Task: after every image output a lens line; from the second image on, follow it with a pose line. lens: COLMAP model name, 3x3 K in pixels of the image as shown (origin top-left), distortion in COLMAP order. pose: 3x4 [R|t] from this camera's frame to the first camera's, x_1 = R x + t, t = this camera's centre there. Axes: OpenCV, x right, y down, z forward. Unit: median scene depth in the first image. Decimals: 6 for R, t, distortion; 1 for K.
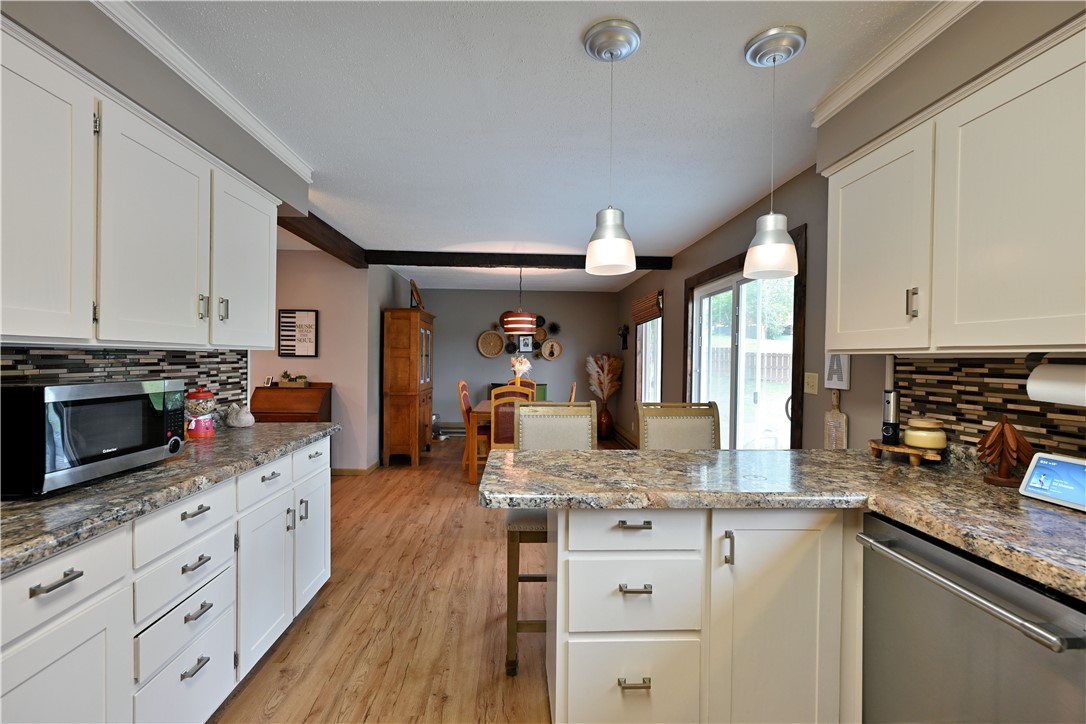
lens RADIAL K [[470.9, 0, 539.4], [0, 470.9, 363.5], [0, 0, 1]] dist [-0.001152, 0.000417]
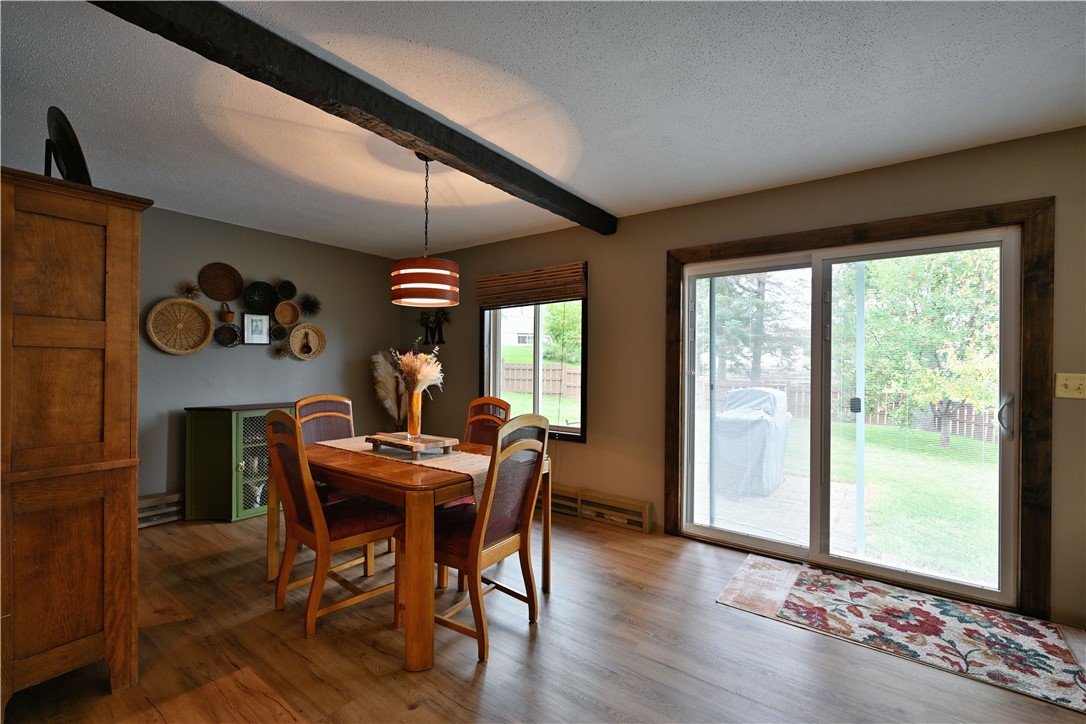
lens RADIAL K [[470.9, 0, 539.4], [0, 470.9, 363.5], [0, 0, 1]] dist [-0.001152, 0.000417]
pose [[0.638706, -0.004806, 0.769436, -0.373779], [0.005969, 0.999981, 0.001291, -0.002314], [-0.769428, 0.003768, 0.638723, 0.653369]]
